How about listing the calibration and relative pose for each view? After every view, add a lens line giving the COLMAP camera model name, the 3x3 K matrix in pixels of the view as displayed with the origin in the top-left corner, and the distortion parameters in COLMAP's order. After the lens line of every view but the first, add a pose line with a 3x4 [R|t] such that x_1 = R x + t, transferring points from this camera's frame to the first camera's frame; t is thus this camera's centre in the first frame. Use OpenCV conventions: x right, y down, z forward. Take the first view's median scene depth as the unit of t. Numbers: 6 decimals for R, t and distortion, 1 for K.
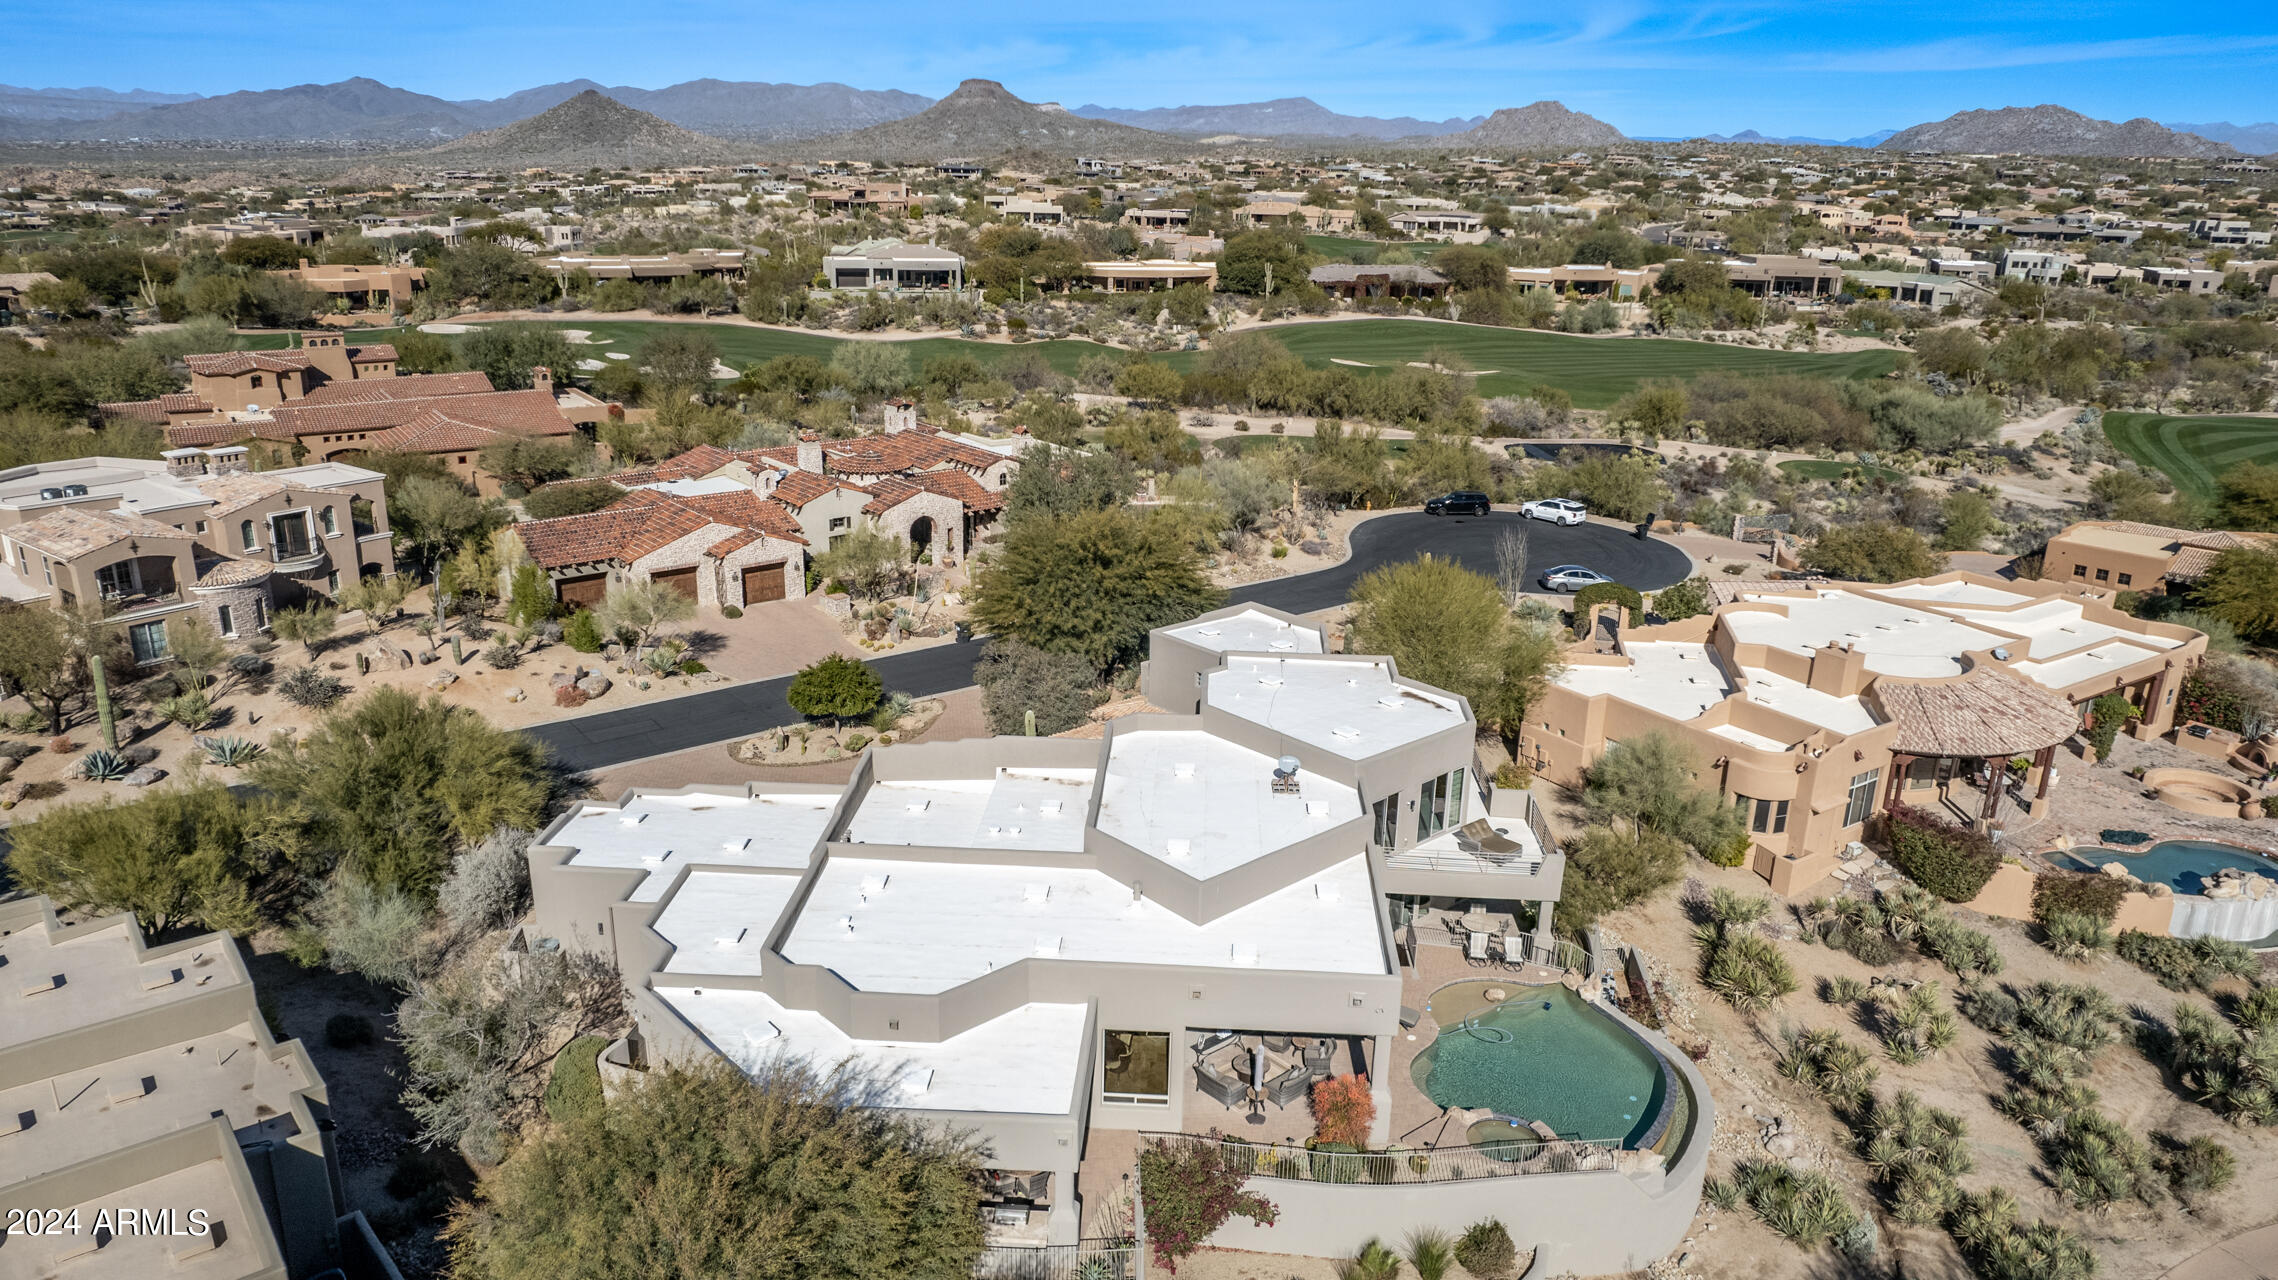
lens RADIAL K [[1560.5, 0, 1141.5], [0, 1560.5, 652.6], [0, 0, 1]] dist [-0.080662, 0.077261]
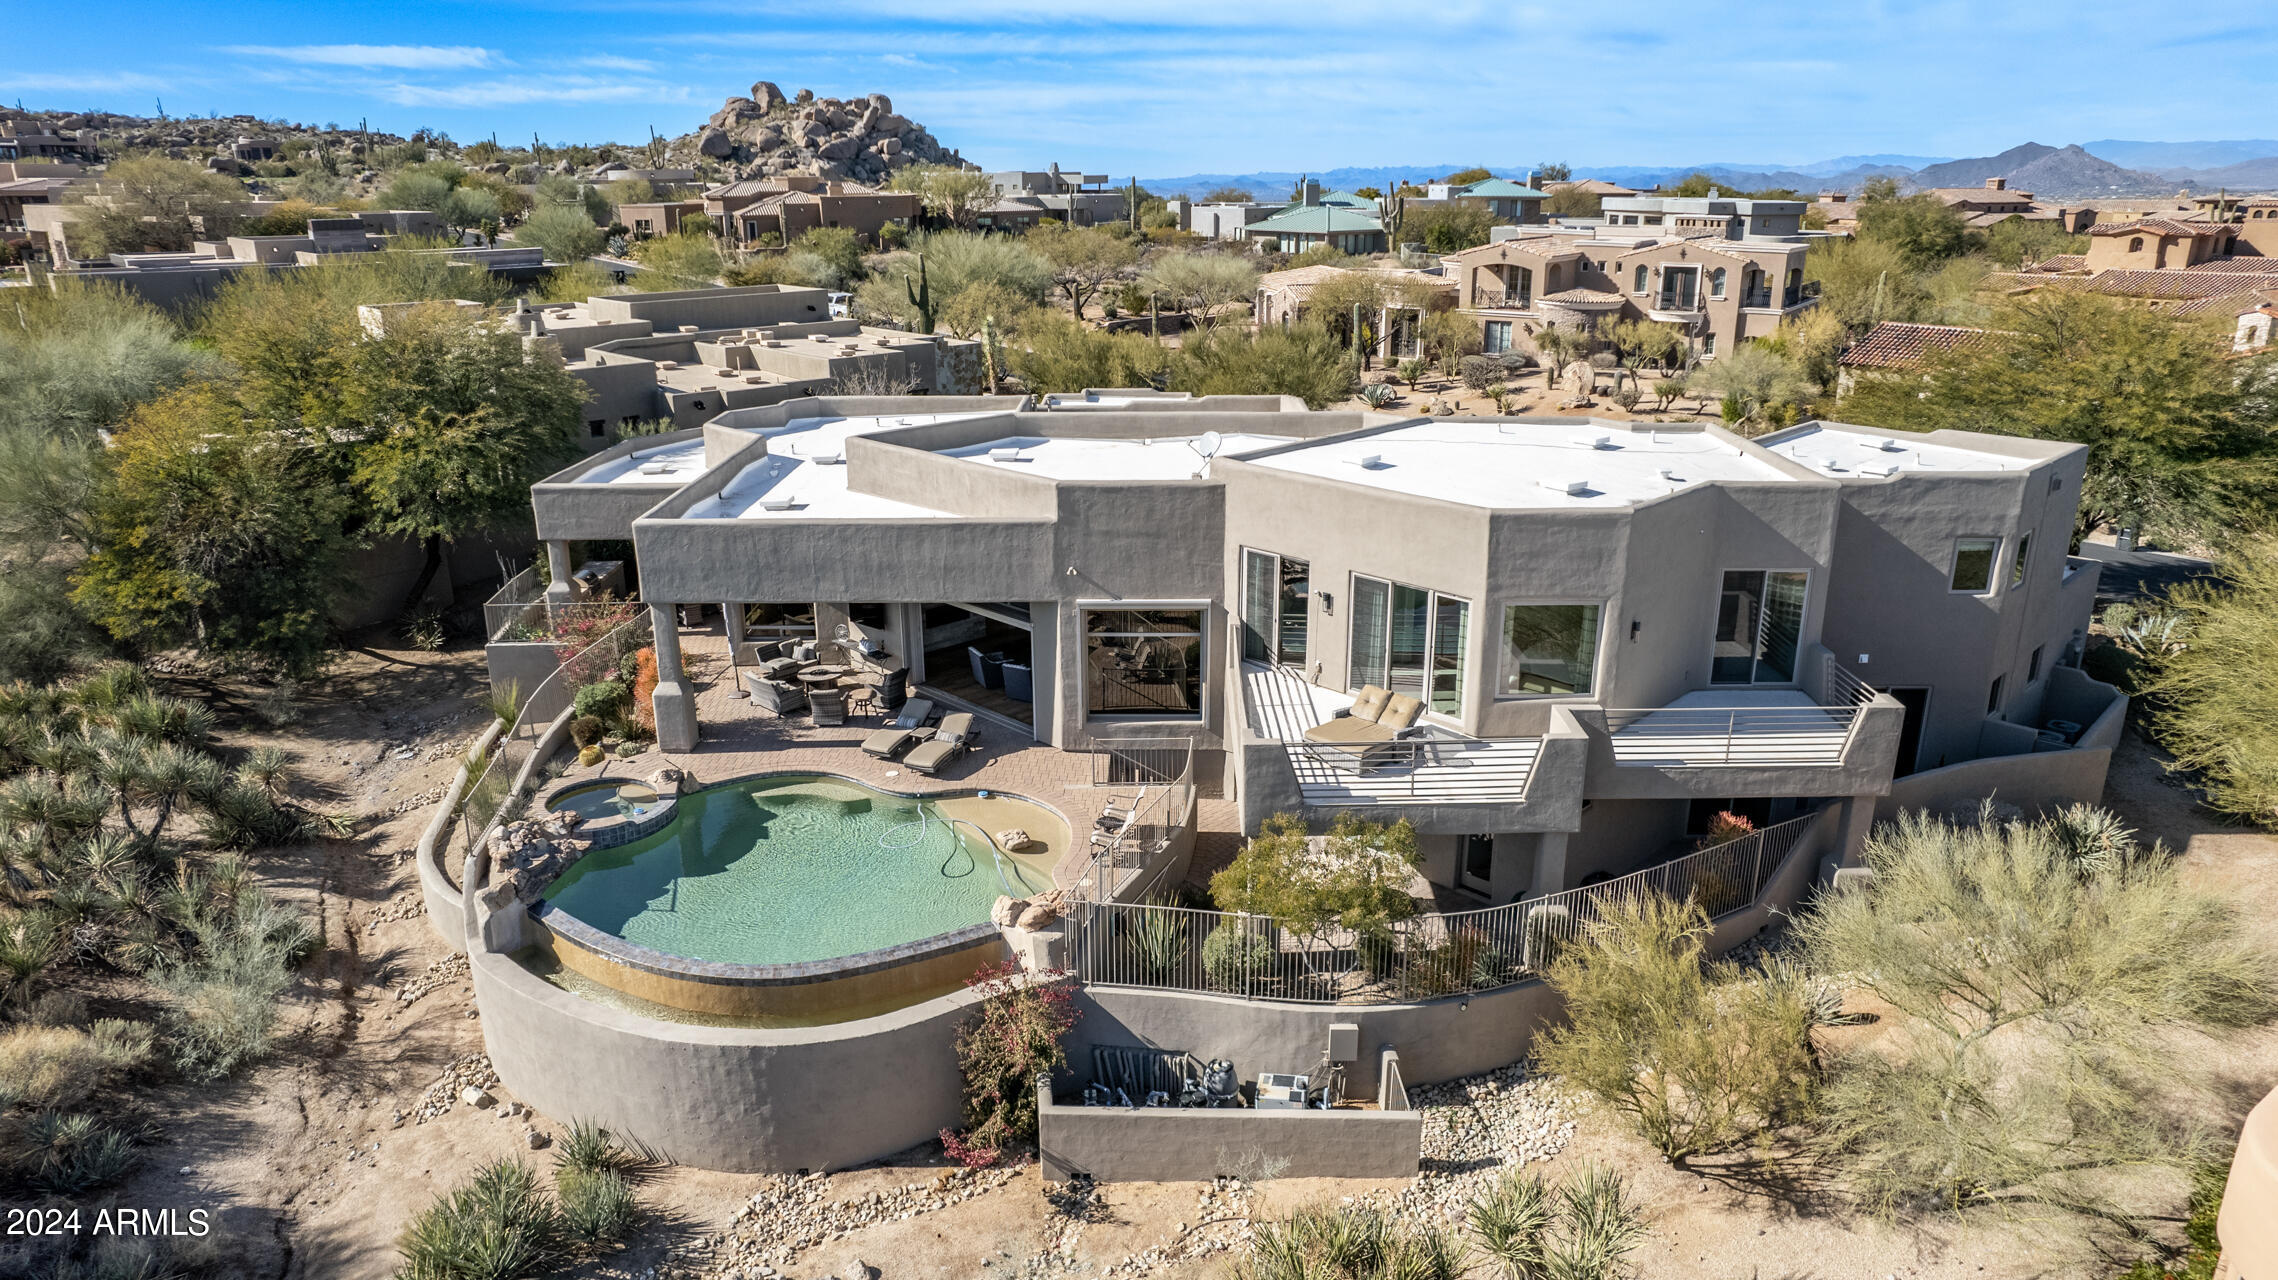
lens RADIAL K [[1466.7, 0, 1145.6], [0, 1466.7, 656.1], [0, 0, 1]] dist [-0.073302, 0.063471]
pose [[0.044629, 0.299119, -0.953172, 0.407603], [-0.304868, 0.912686, 0.272139, -0.004616], [0.951348, 0.278446, 0.131924, 0.526670]]
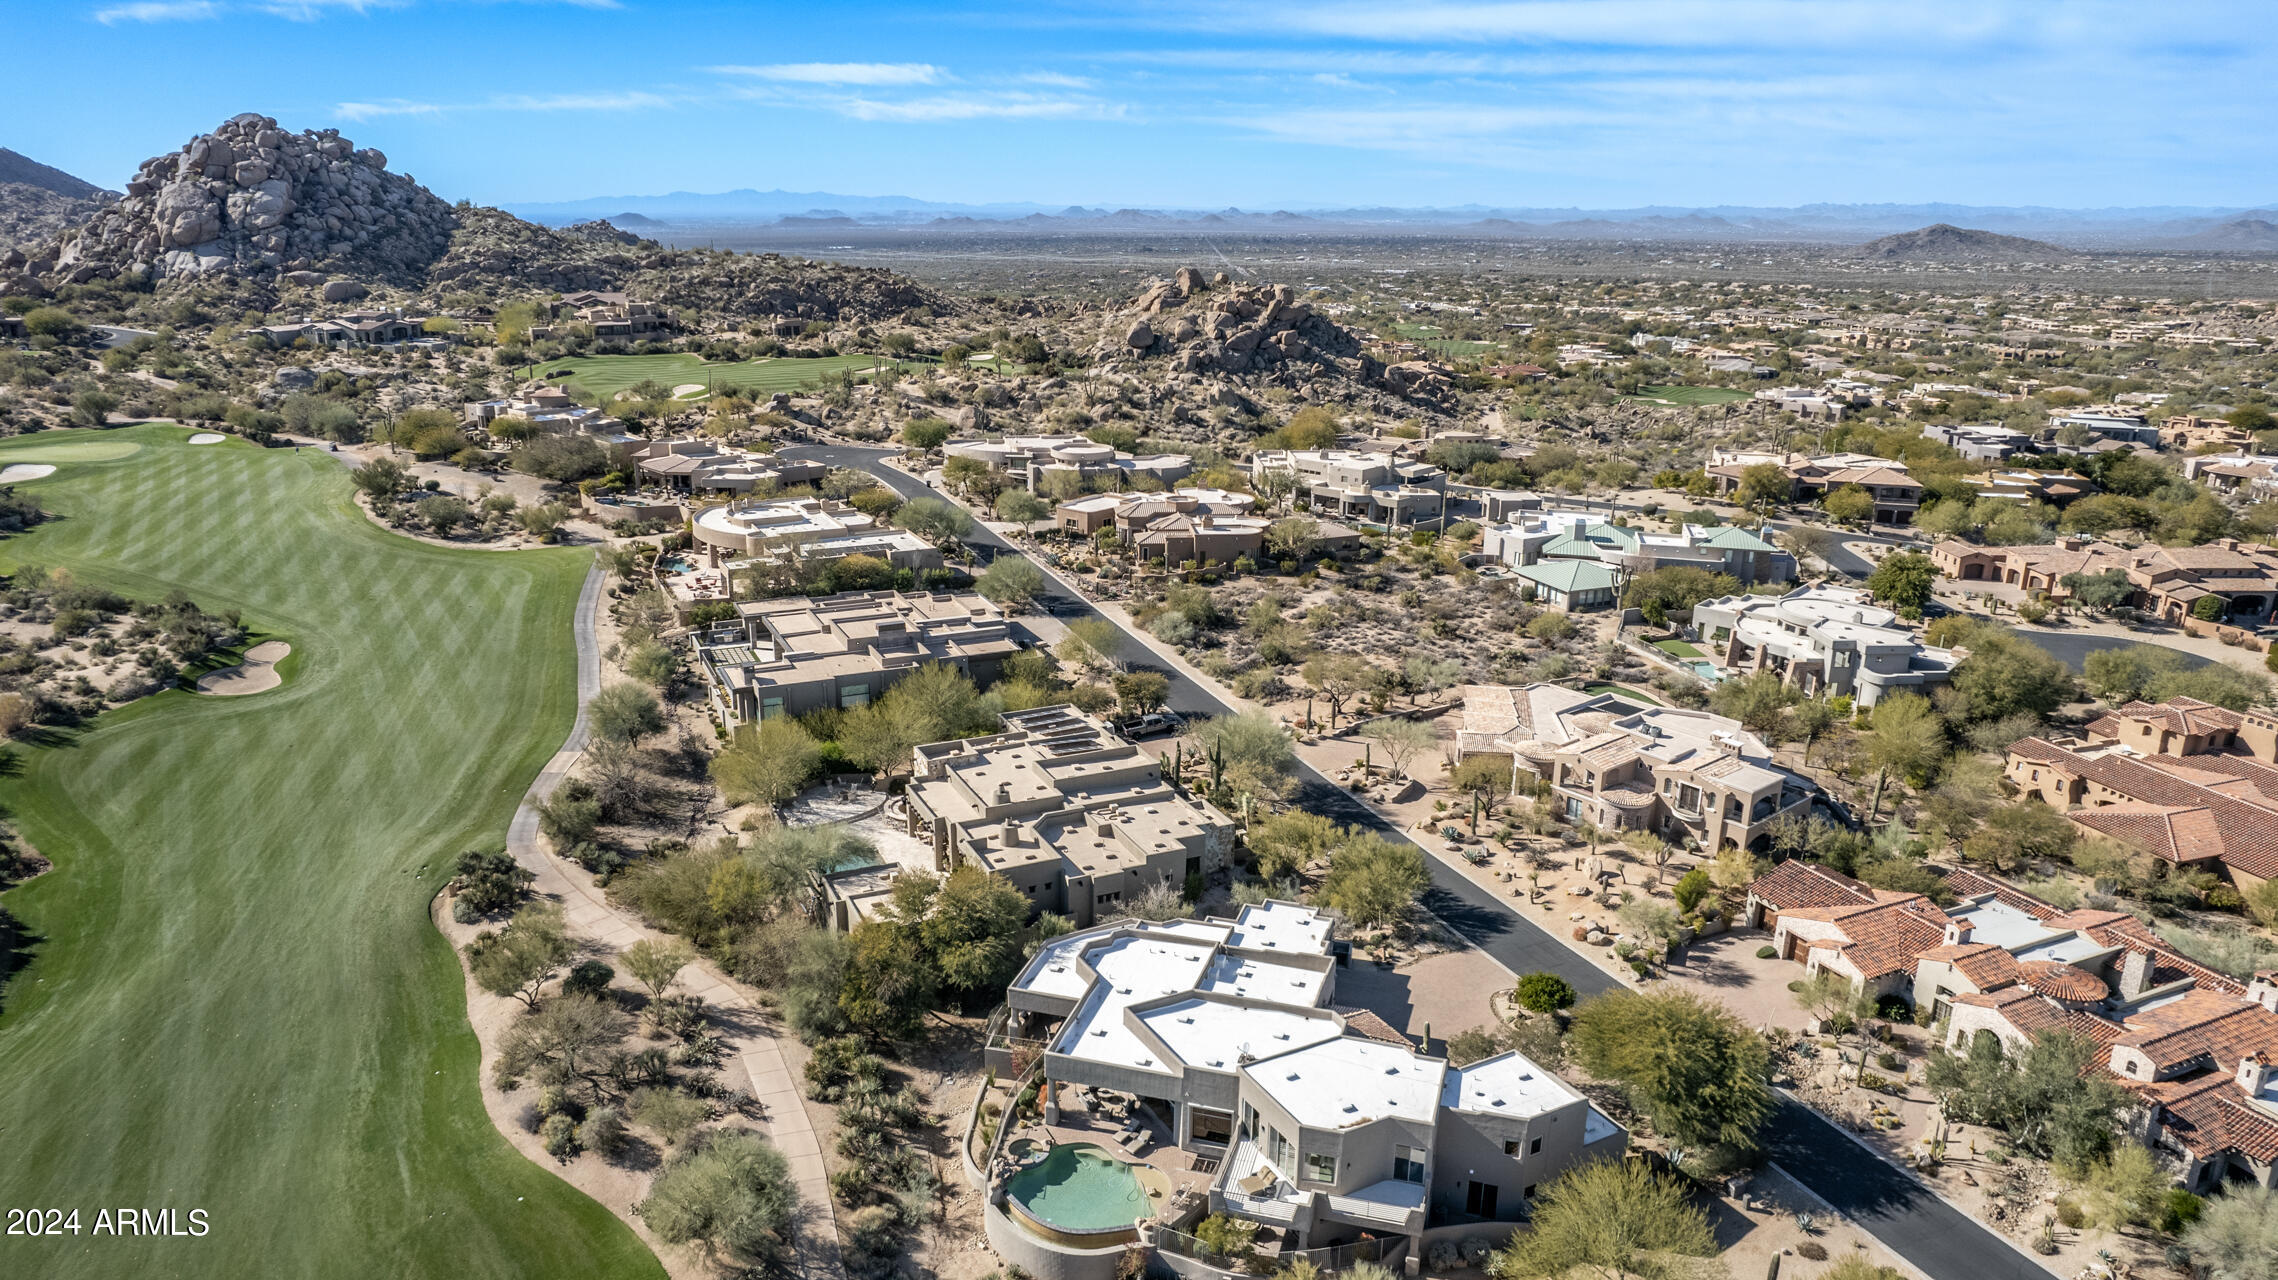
lens RADIAL K [[1506.4, 0, 1139.0], [0, 1506.4, 640.0], [0, 0, 1]] dist [-0.065913, 0.048751]
pose [[-0.237233, 0.258027, -0.936559, 0.938955], [-0.315874, 0.891204, 0.325543, -0.505428], [0.918664, 0.373064, -0.129919, 0.536900]]
